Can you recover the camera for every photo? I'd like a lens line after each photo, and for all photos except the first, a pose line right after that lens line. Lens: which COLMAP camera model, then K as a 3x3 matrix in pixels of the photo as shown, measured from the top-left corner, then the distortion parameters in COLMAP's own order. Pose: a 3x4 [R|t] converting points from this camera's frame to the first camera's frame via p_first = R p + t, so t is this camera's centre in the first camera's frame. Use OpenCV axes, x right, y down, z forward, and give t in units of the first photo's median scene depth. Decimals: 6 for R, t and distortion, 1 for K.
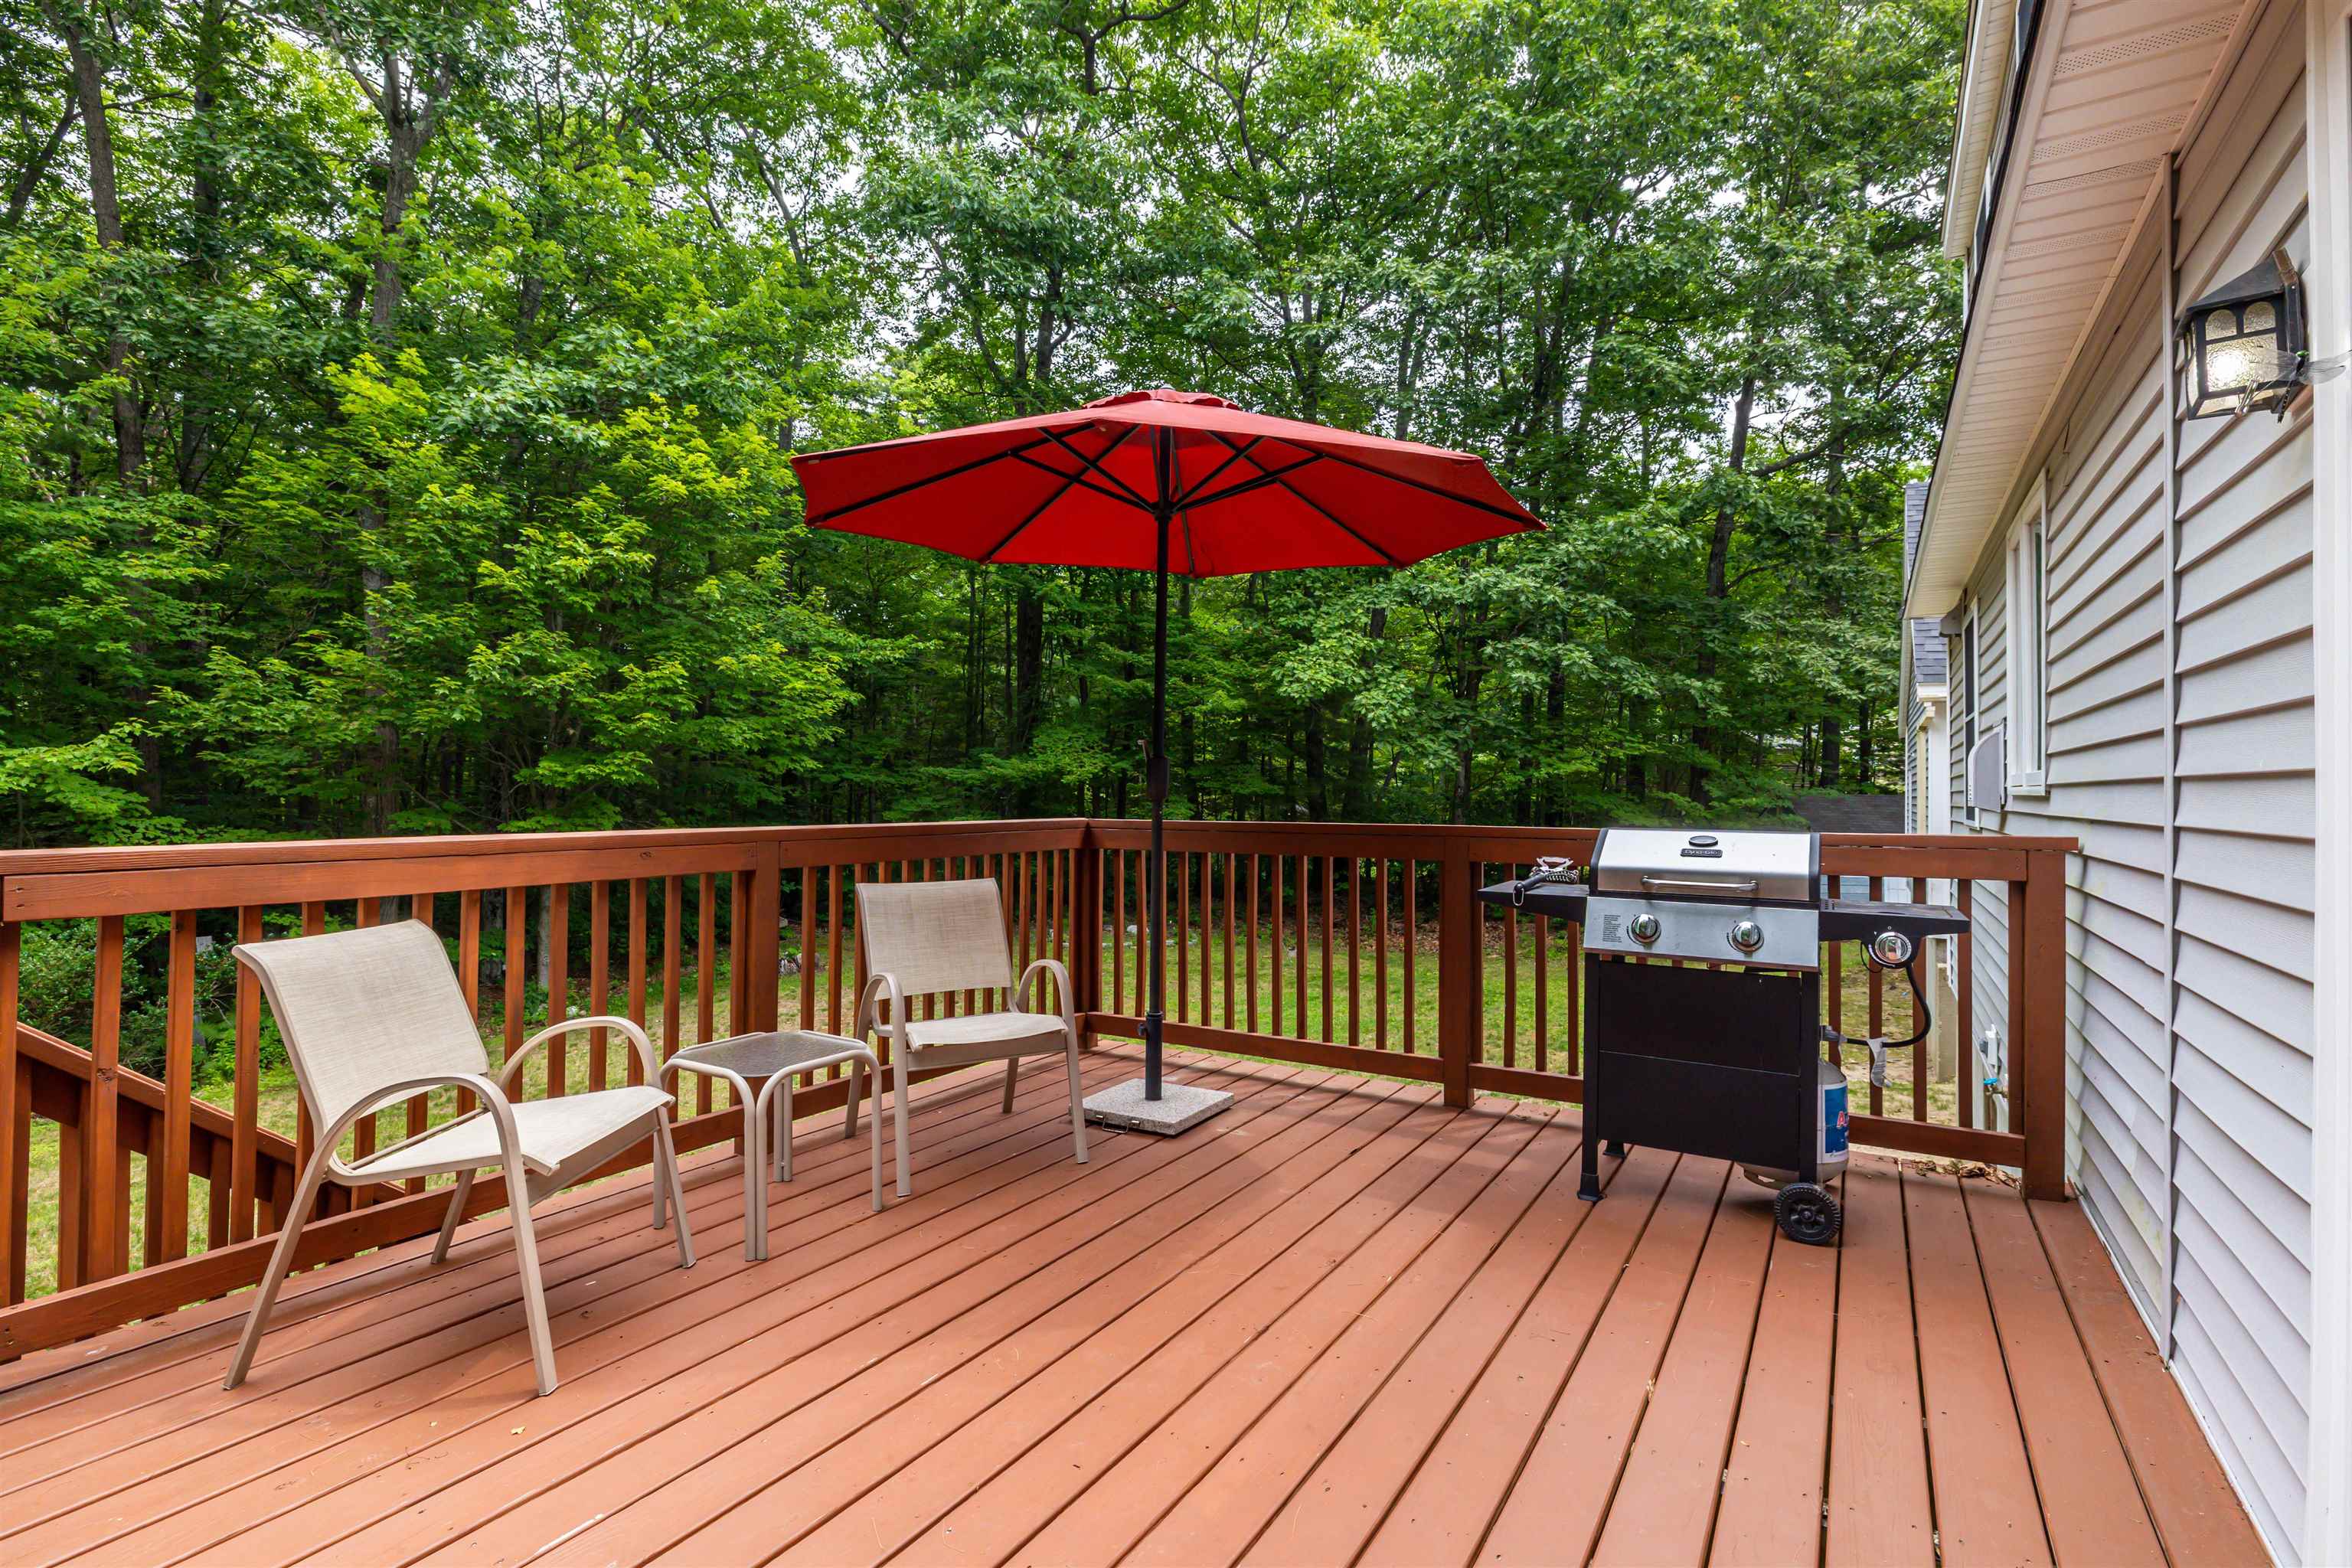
lens RADIAL K [[1093.9, 0, 1178.2], [0, 1093.9, 782.4], [0, 0, 1]] dist [-0.000255, 0.002108]
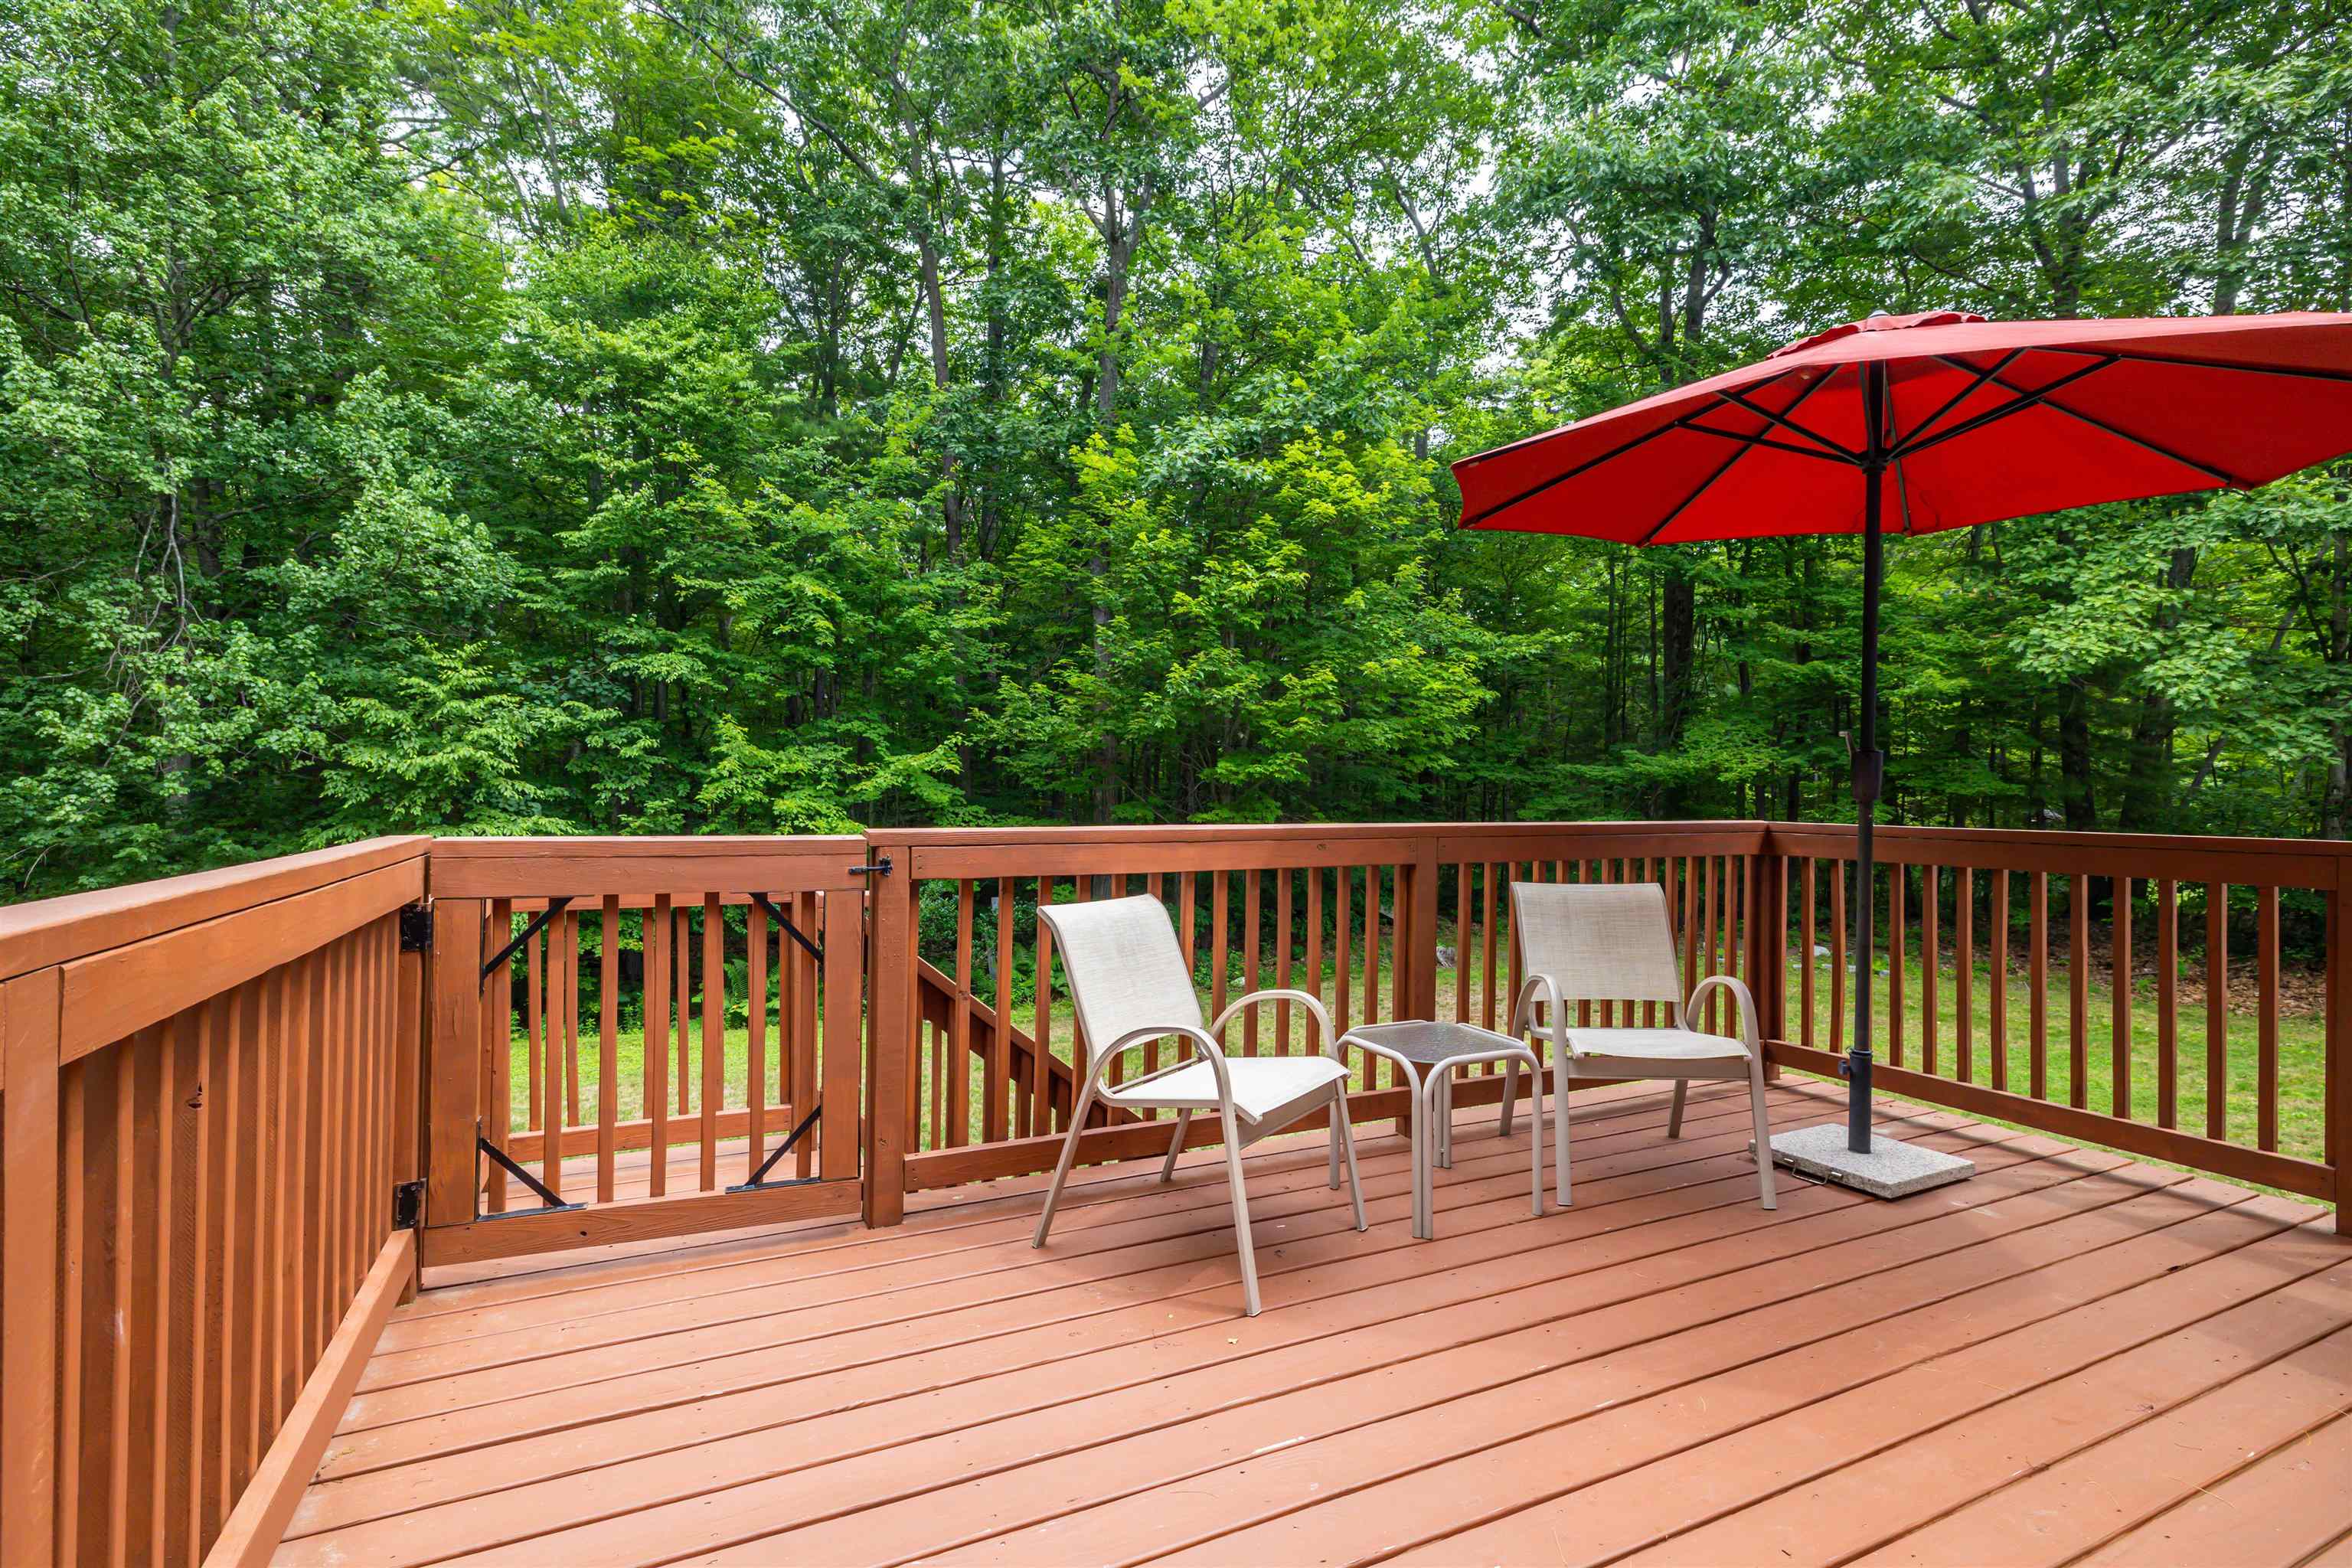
lens RADIAL K [[1093.9, 0, 1178.2], [0, 1093.9, 782.4], [0, 0, 1]] dist [-0.000255, 0.002108]
pose [[0.849938, 0.001662, -0.526880, -0.010183], [-0.000611, 0.999997, 0.002170, -0.000011], [0.526882, -0.001523, 0.849937, -0.002524]]
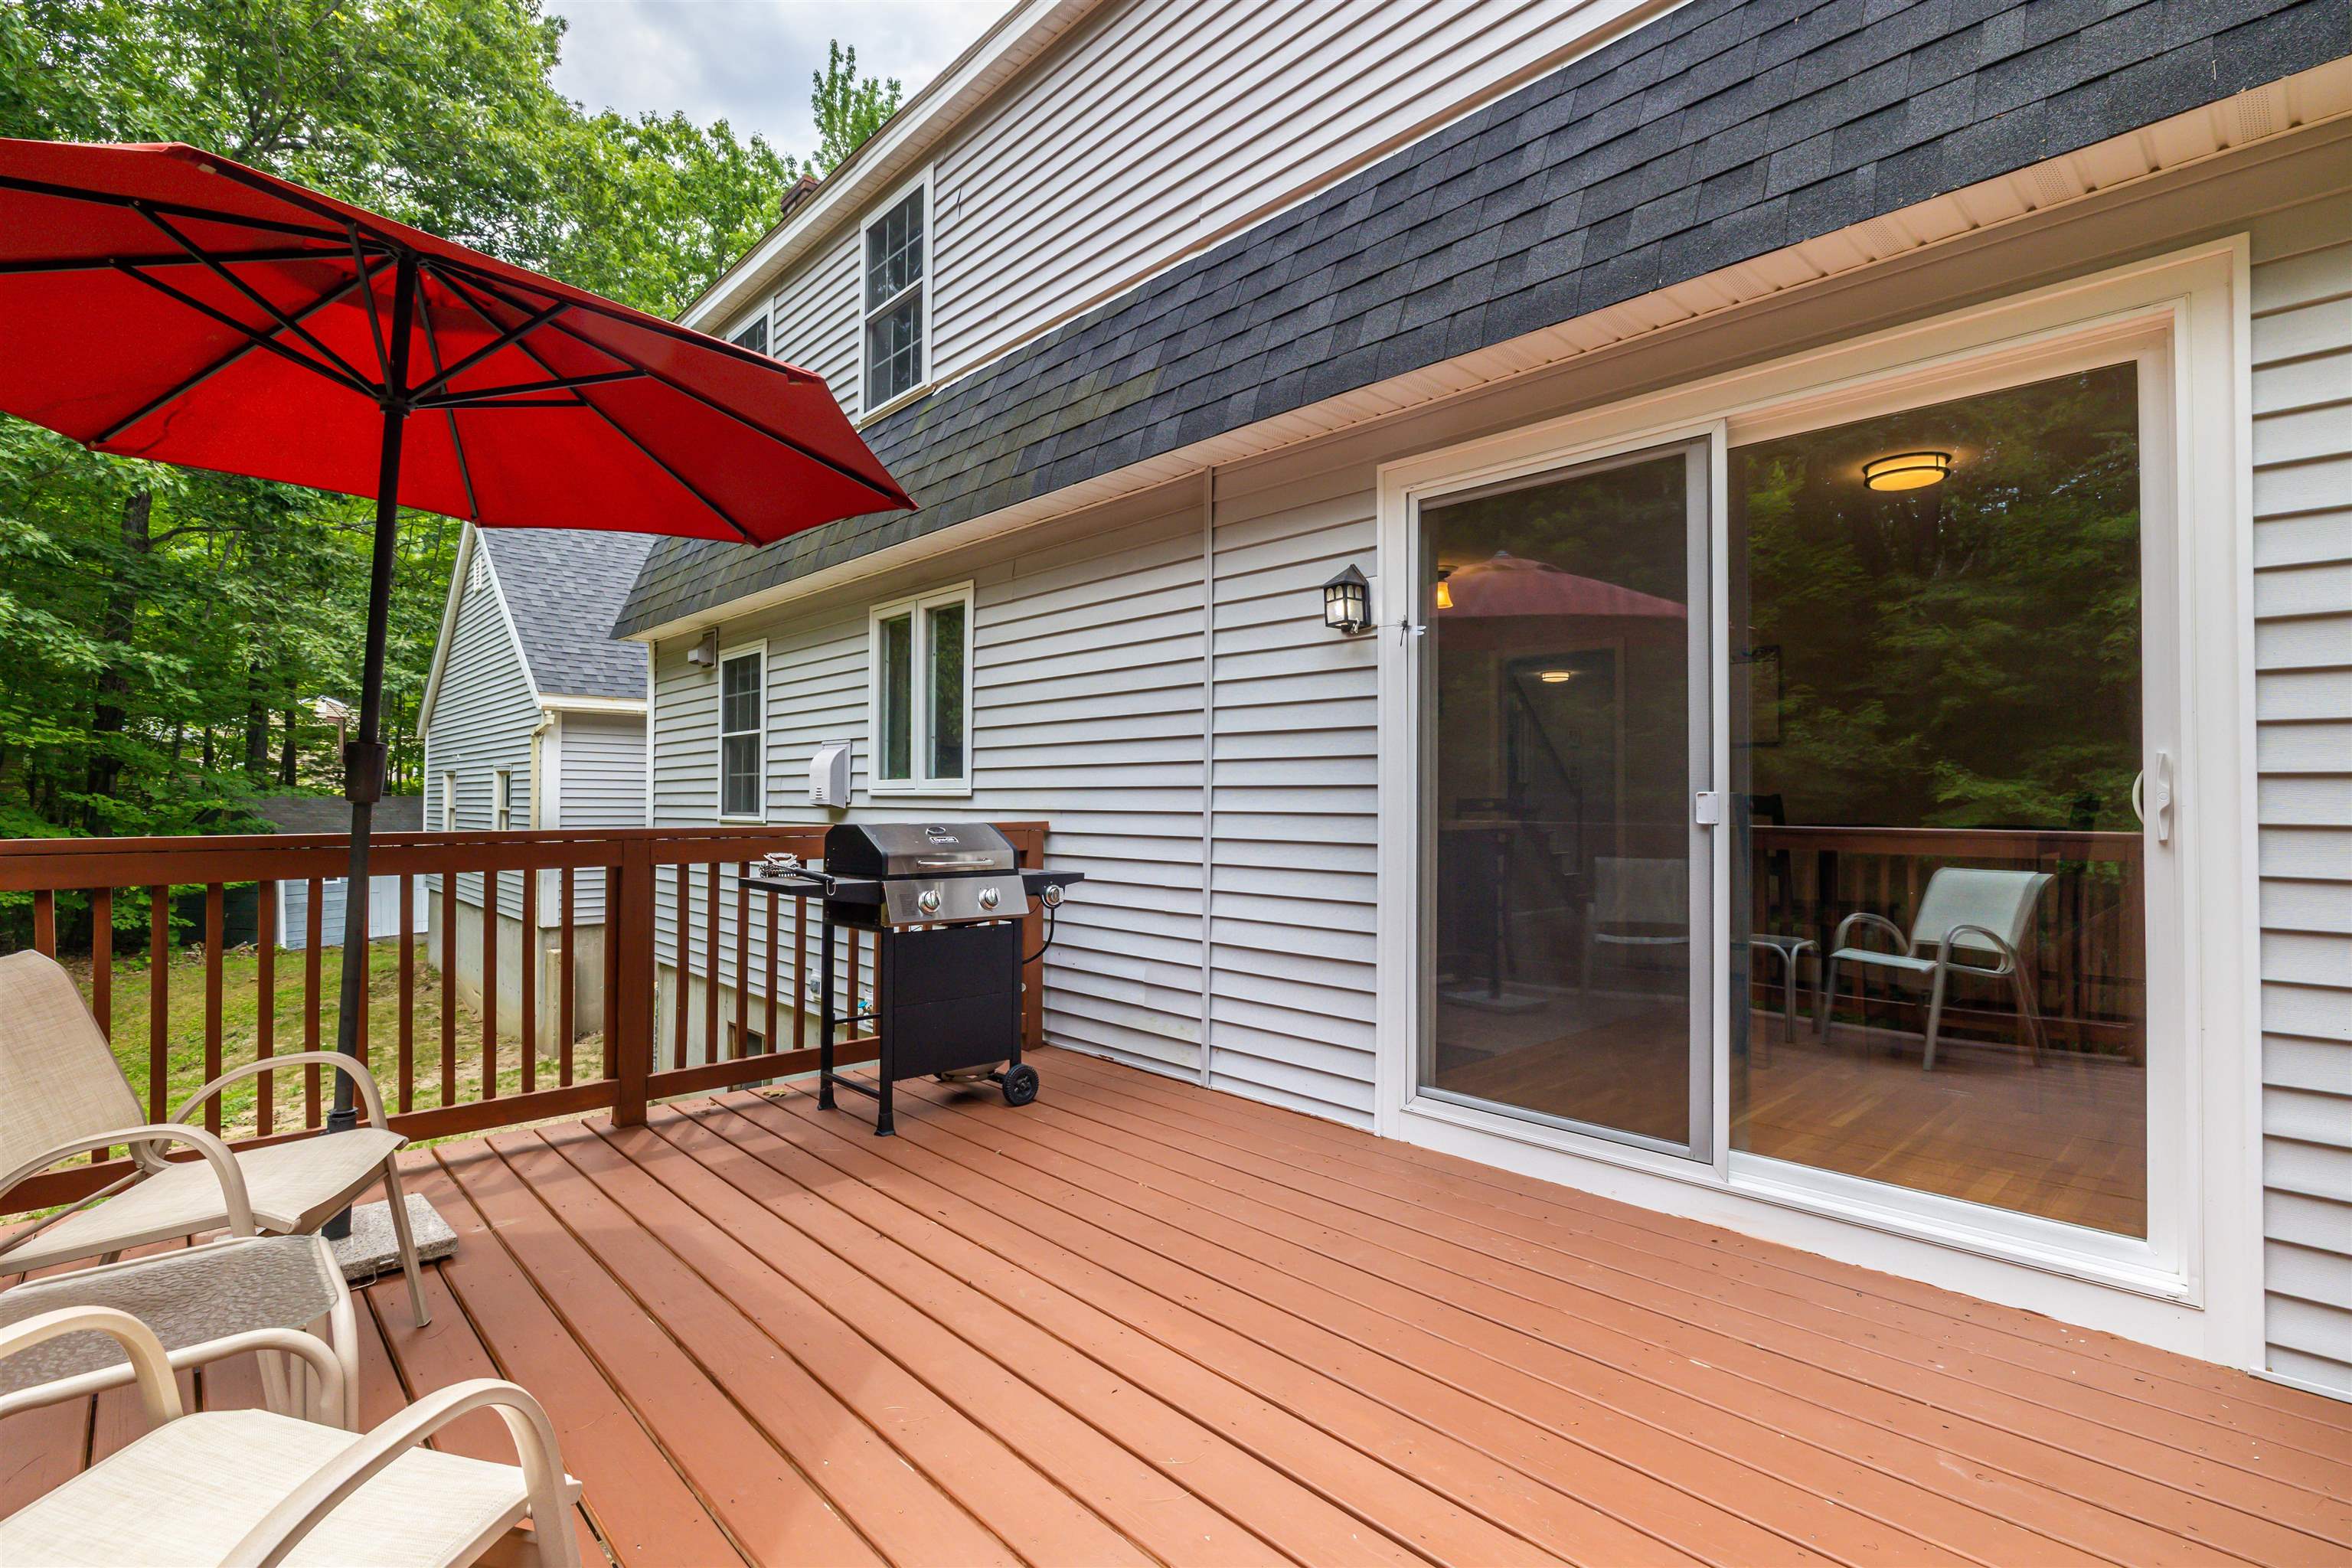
lens RADIAL K [[1093.9, 0, 1178.2], [0, 1093.9, 782.4], [0, 0, 1]] dist [-0.000255, 0.002108]
pose [[0.255230, 0.010349, 0.966825, -0.242251], [-0.009947, 0.999918, -0.008077, 0.001048], [-0.966829, -0.007555, 0.255312, 0.134687]]
